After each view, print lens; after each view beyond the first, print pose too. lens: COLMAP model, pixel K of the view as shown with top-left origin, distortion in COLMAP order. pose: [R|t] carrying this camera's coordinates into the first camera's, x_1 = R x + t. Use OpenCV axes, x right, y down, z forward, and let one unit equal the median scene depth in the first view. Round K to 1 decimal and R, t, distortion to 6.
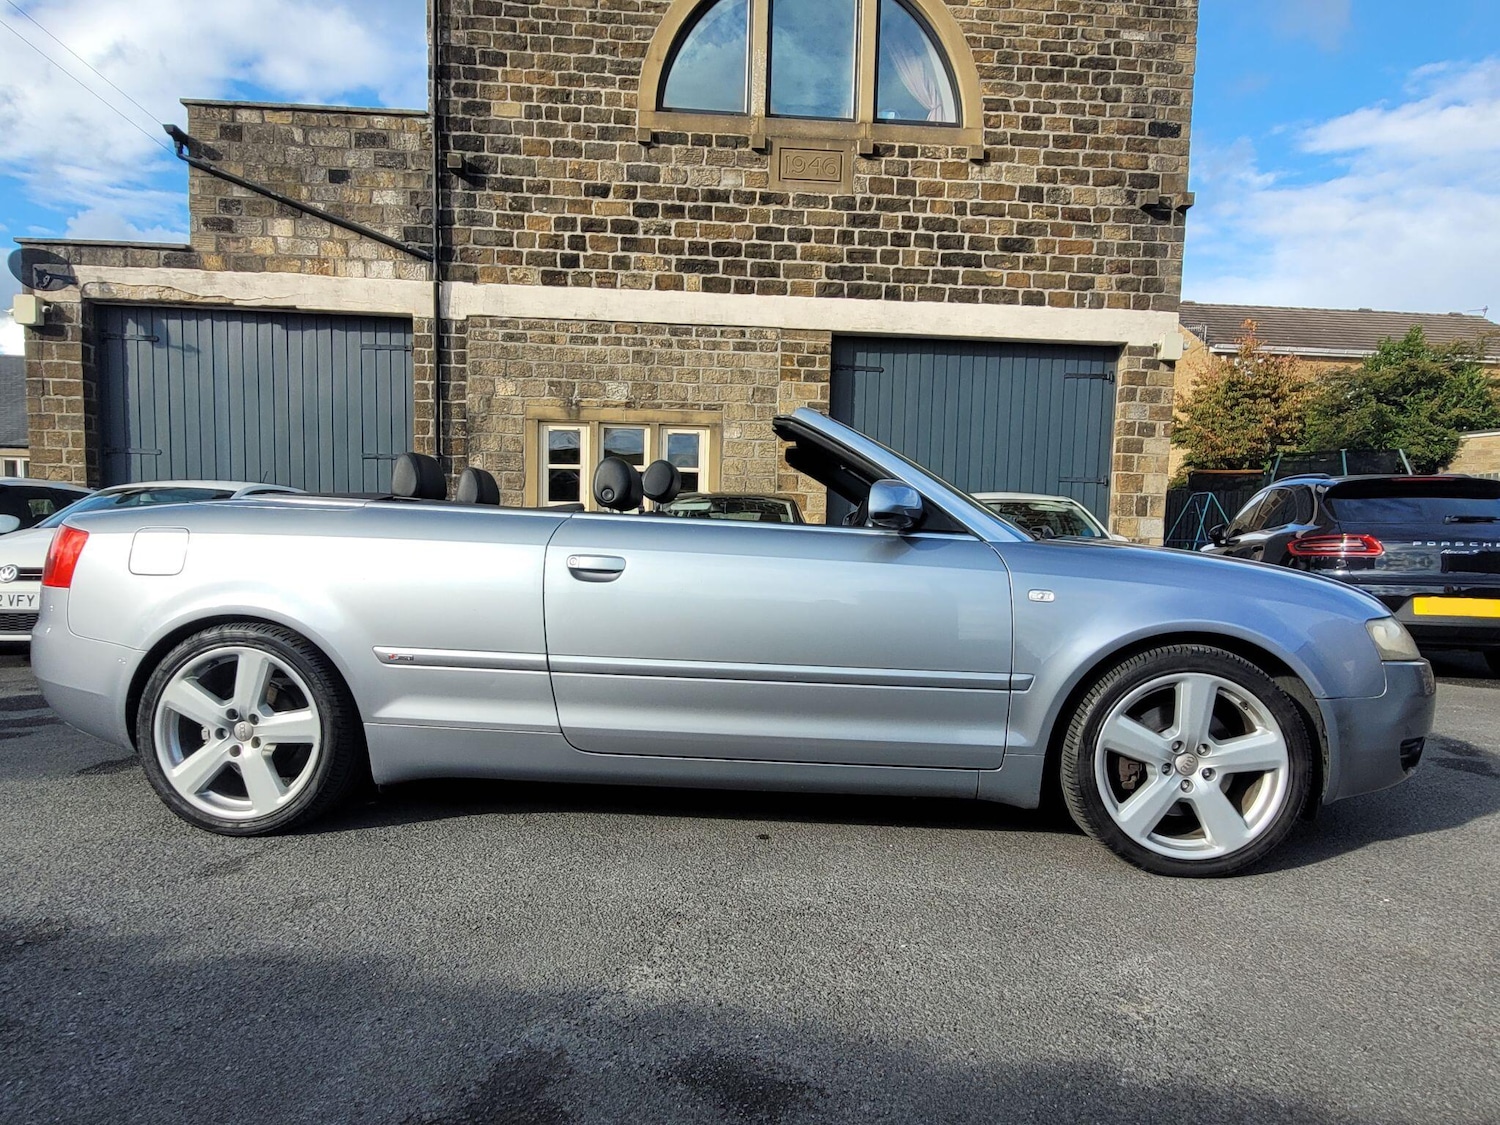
lens RADIAL K [[908.5, 0, 752.9], [0, 908.5, 583.6], [0, 0, 1]] dist [0.039226, -0.022913]
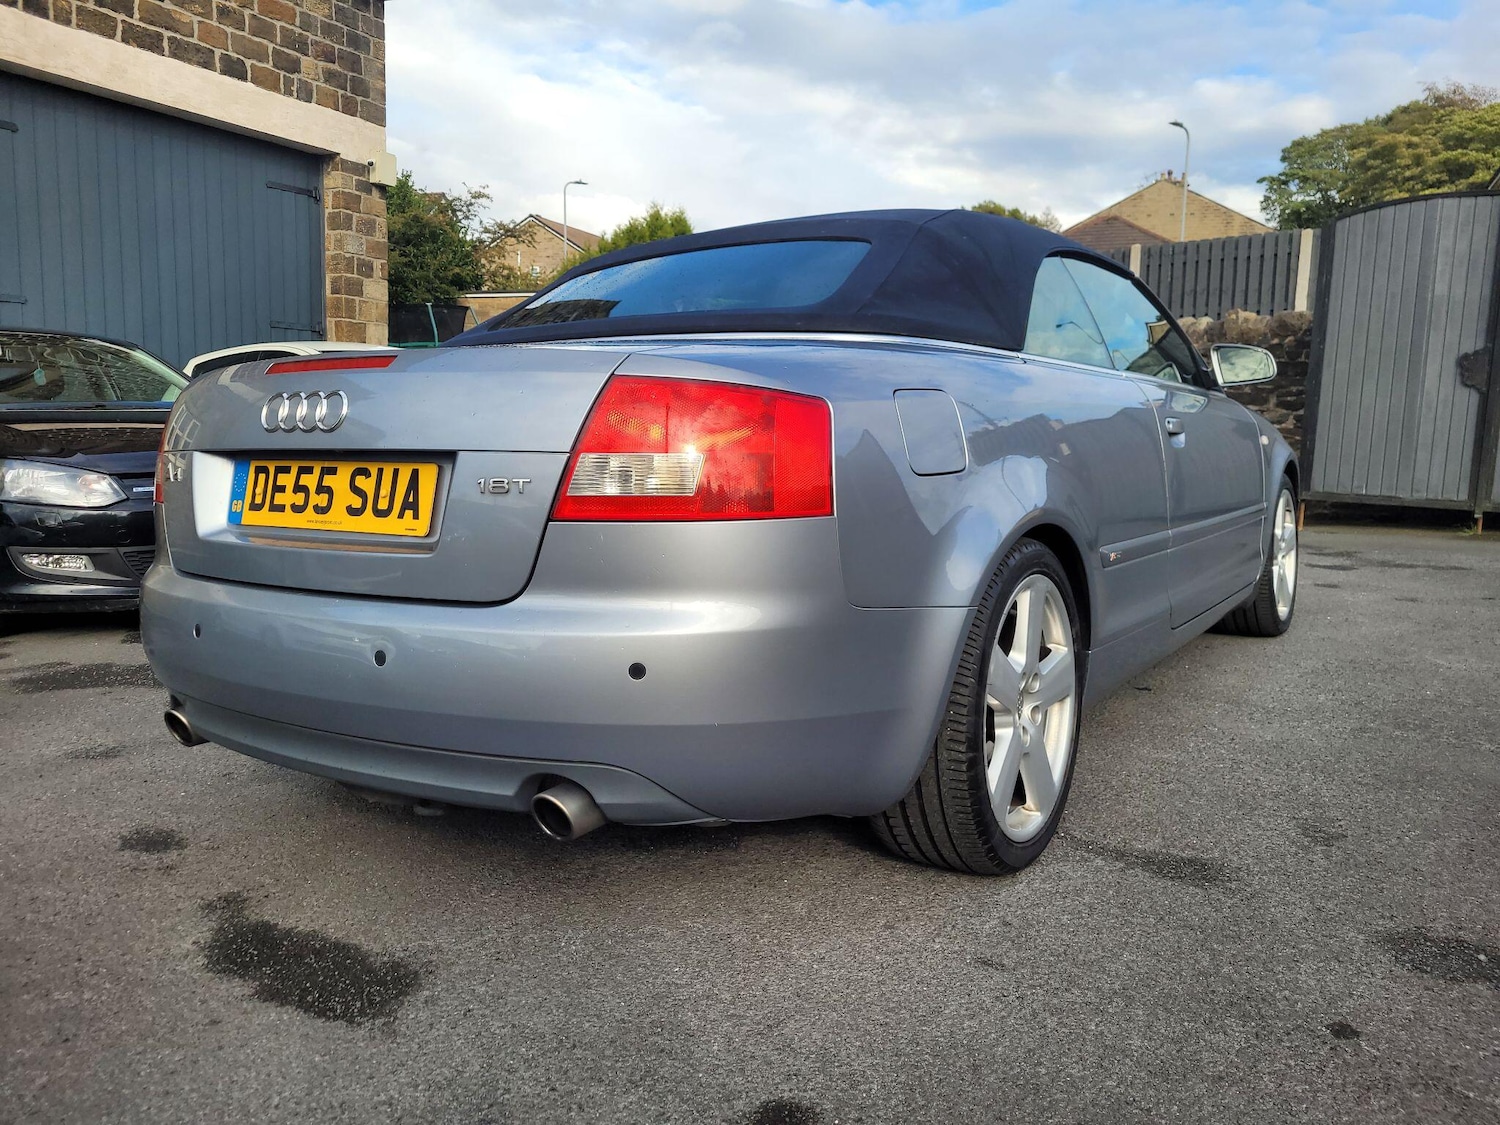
lens RADIAL K [[1141.1, 0, 750.0], [0, 1141.1, 562.5], [0, 0, 1]] dist [0.058510, -0.044502]
pose [[0.486854, -0.137649, 0.862570, -0.335035], [0.060340, 0.990446, 0.123999, -0.013970], [-0.871397, -0.008322, 0.490508, 0.192276]]
